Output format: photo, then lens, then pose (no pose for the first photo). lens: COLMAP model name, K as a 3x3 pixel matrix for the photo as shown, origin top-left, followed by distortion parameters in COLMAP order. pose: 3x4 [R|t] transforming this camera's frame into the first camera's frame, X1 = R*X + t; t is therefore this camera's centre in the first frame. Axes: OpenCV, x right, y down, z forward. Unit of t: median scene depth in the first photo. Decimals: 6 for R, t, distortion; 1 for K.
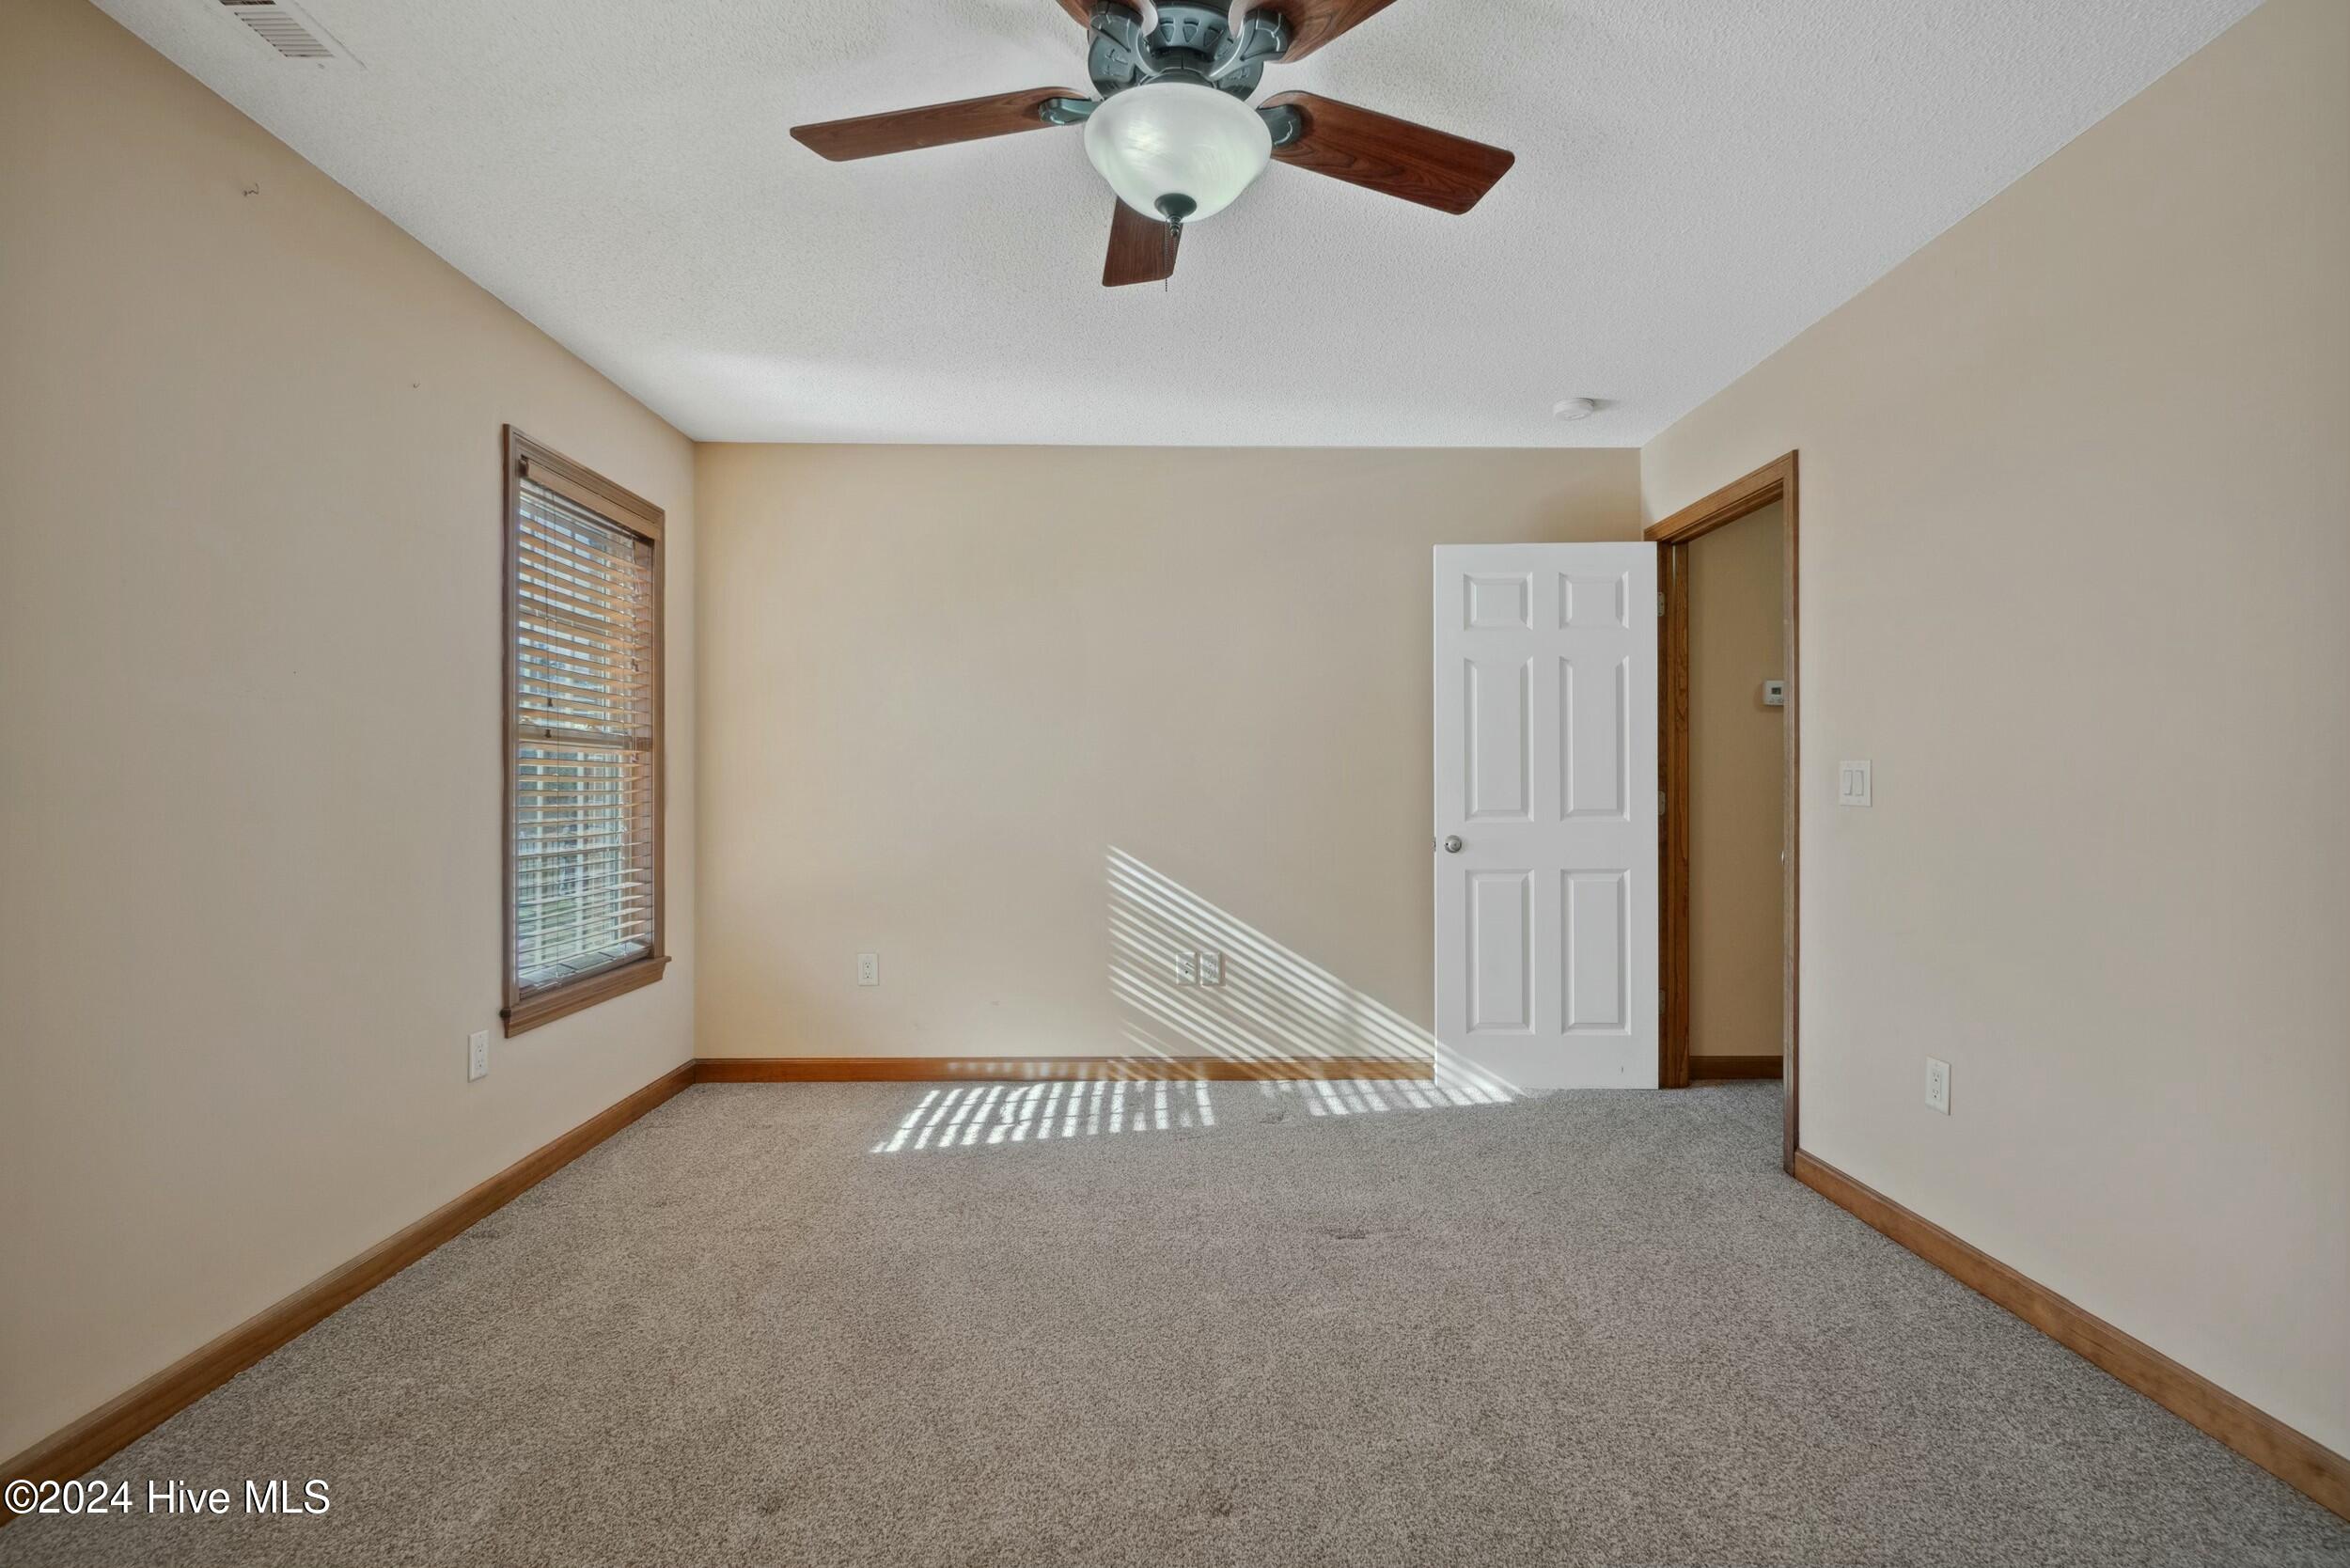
lens RADIAL K [[1039.2, 0, 1177.8], [0, 1039.2, 785.9], [0, 0, 1]] dist [-0.000175, 0.000080]
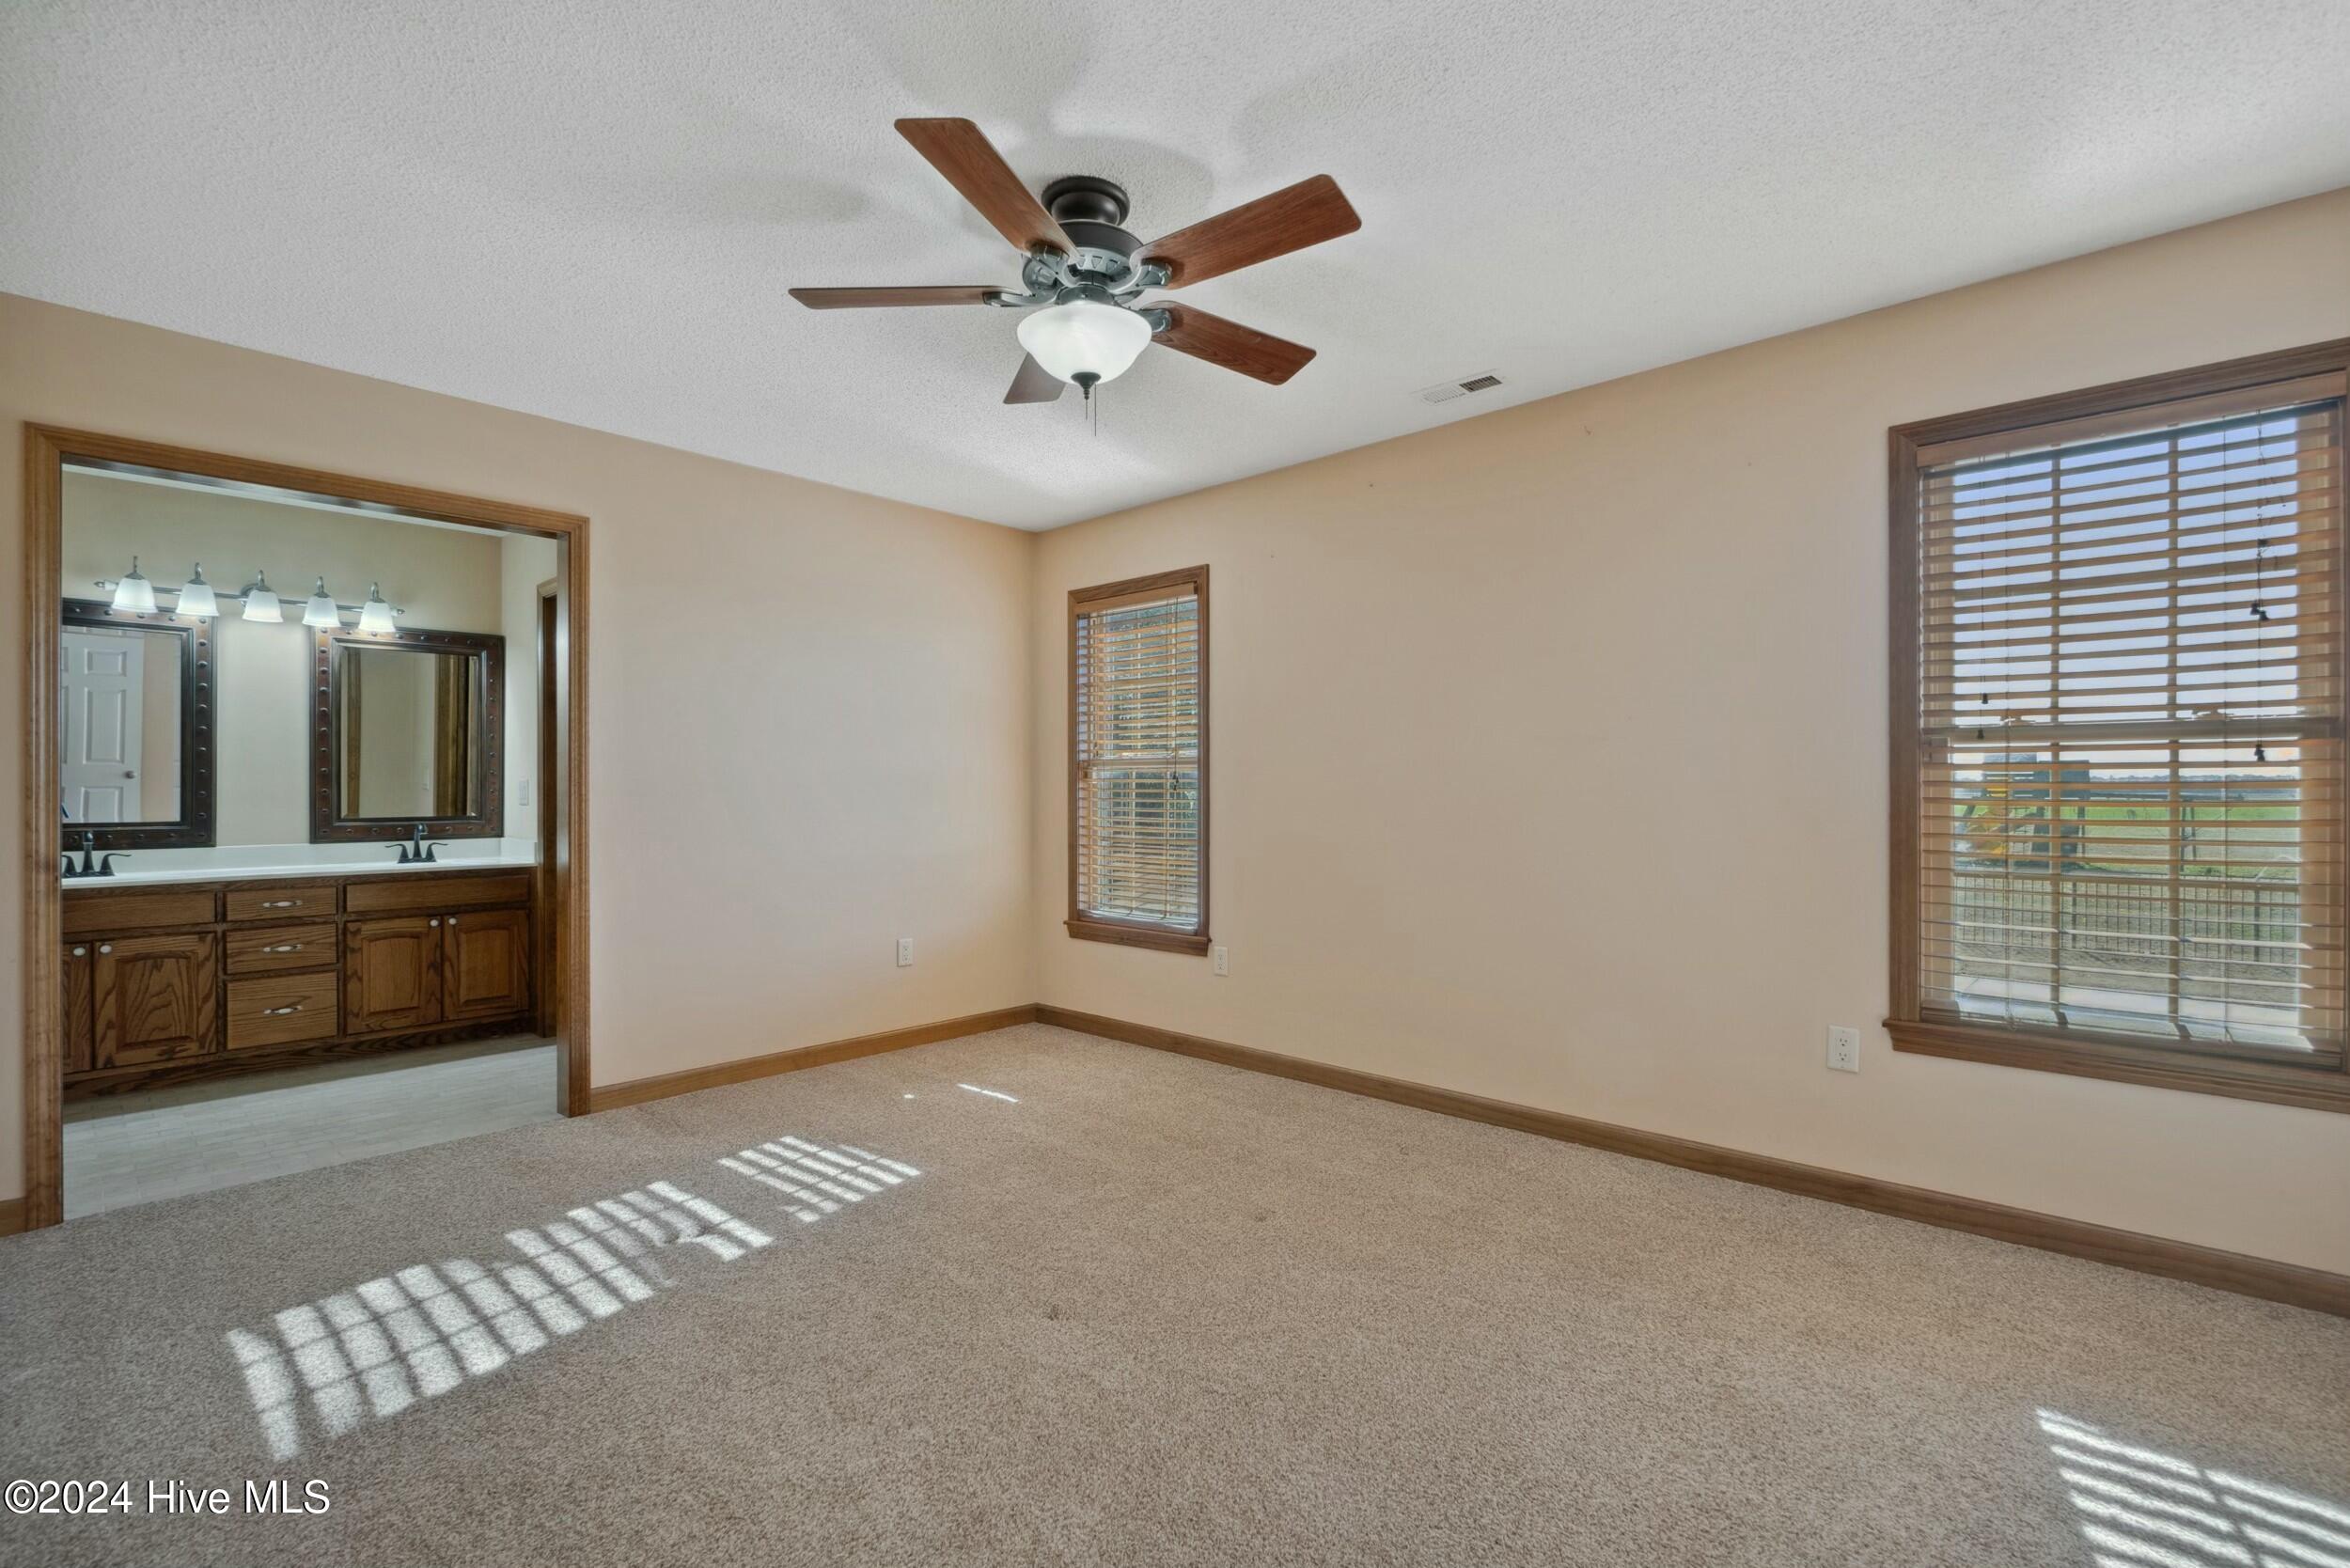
lens RADIAL K [[1039.2, 0, 1166.9], [0, 1039.2, 793.4], [0, 0, 1]] dist [-0.000175, 0.000080]
pose [[-0.688241, 0.000462, -0.725482, 0.477210], [0.002758, 0.999994, -0.001979, -0.000576], [0.725477, -0.003363, -0.688238, 1.043356]]
